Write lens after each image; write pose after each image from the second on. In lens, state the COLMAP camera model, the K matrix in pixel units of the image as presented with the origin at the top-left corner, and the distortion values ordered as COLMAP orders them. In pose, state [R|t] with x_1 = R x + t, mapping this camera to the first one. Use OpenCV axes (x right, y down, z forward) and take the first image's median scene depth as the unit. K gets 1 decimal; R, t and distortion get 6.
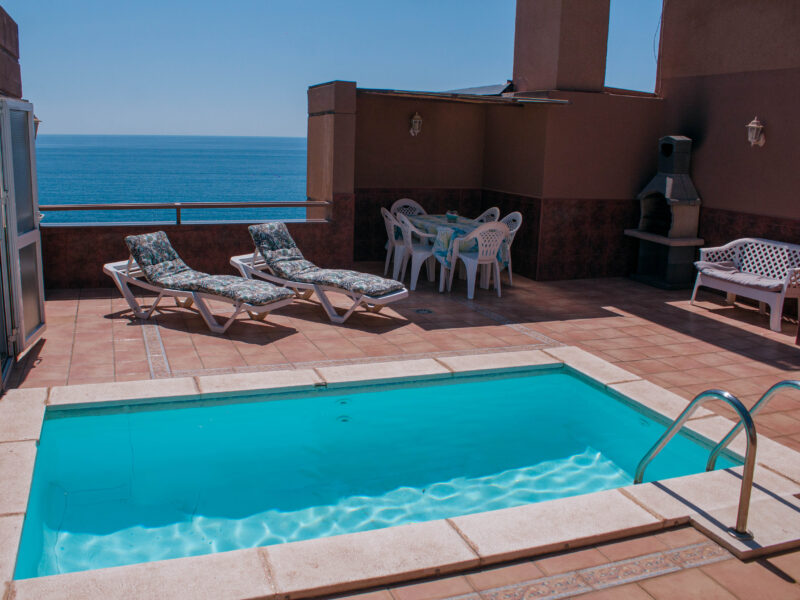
lens RADIAL K [[747.5, 0, 400.0], [0, 747.5, 300.0], [0, 0, 1]] dist [-0.168258, 0.142341]
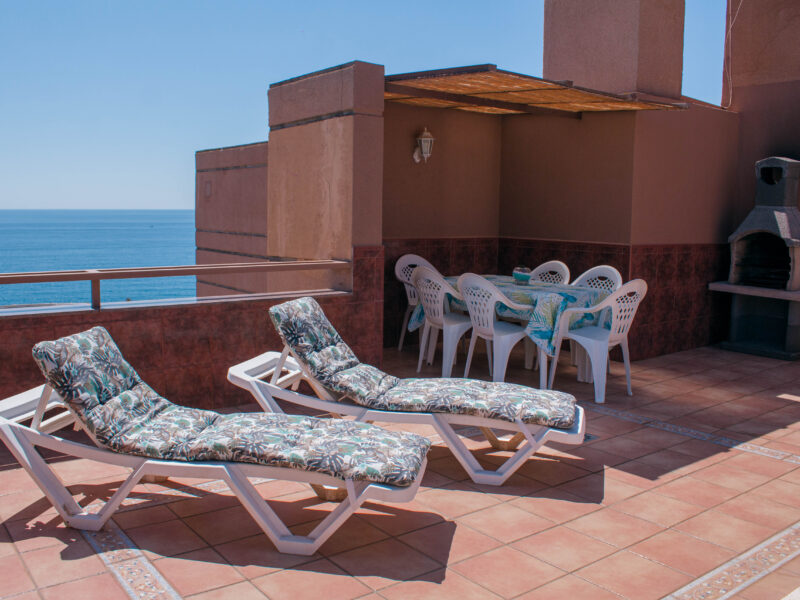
lens RADIAL K [[747.5, 0, 400.0], [0, 747.5, 300.0], [0, 0, 1]] dist [-0.168258, 0.142341]
pose [[0.960156, -0.050934, 0.274783, -0.258742], [0.074907, 0.994178, -0.077460, -0.057976], [-0.269238, 0.094956, 0.958381, 0.481293]]
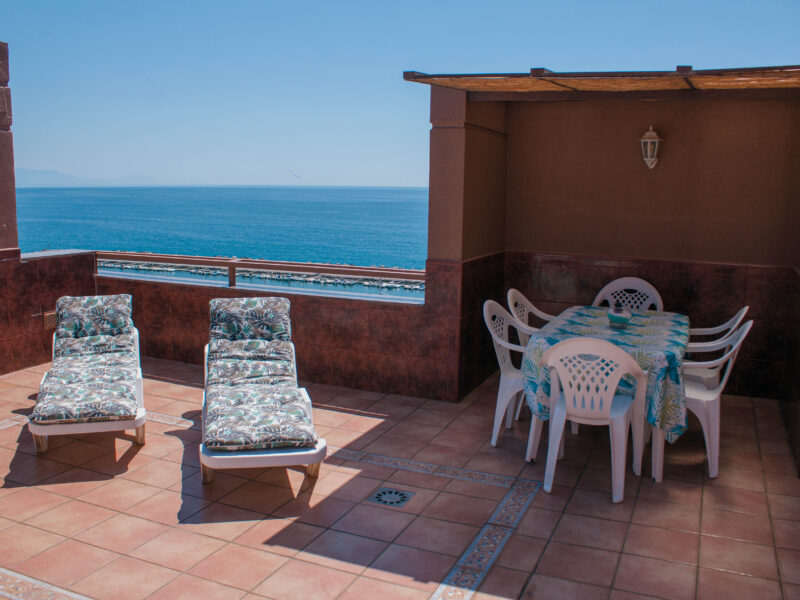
lens RADIAL K [[747.5, 0, 400.0], [0, 747.5, 300.0], [0, 0, 1]] dist [-0.168258, 0.142341]
pose [[0.710923, 0.089876, -0.697503, 0.381204], [-0.145826, 0.989083, -0.021184, -0.109419], [0.687985, 0.116774, 0.716269, 0.639390]]
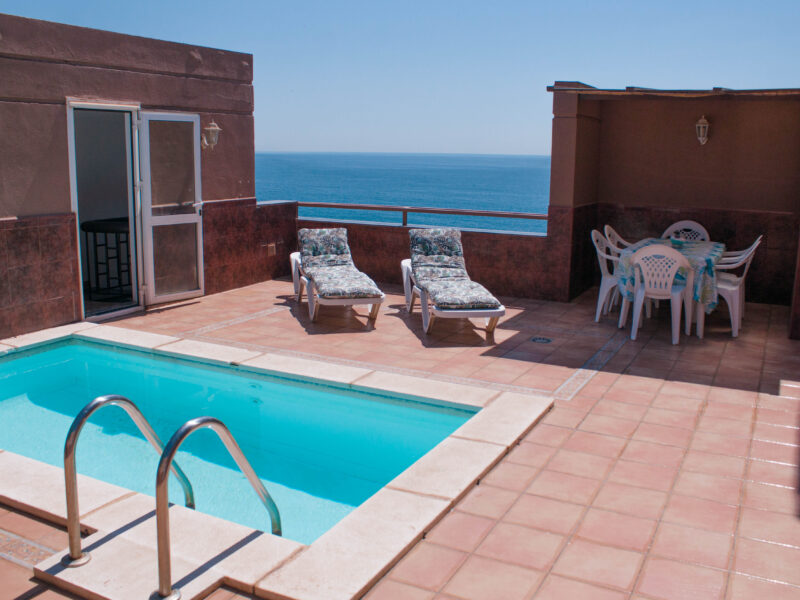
lens RADIAL K [[784.2, 0, 410.3], [0, 784.2, 301.1], [0, 0, 1]] dist [-0.181390, 0.189381]
pose [[0.670172, 0.121400, -0.732210, 0.592411], [-0.153891, 0.987822, 0.022927, -0.027337], [0.726077, 0.097316, 0.680693, 0.280395]]
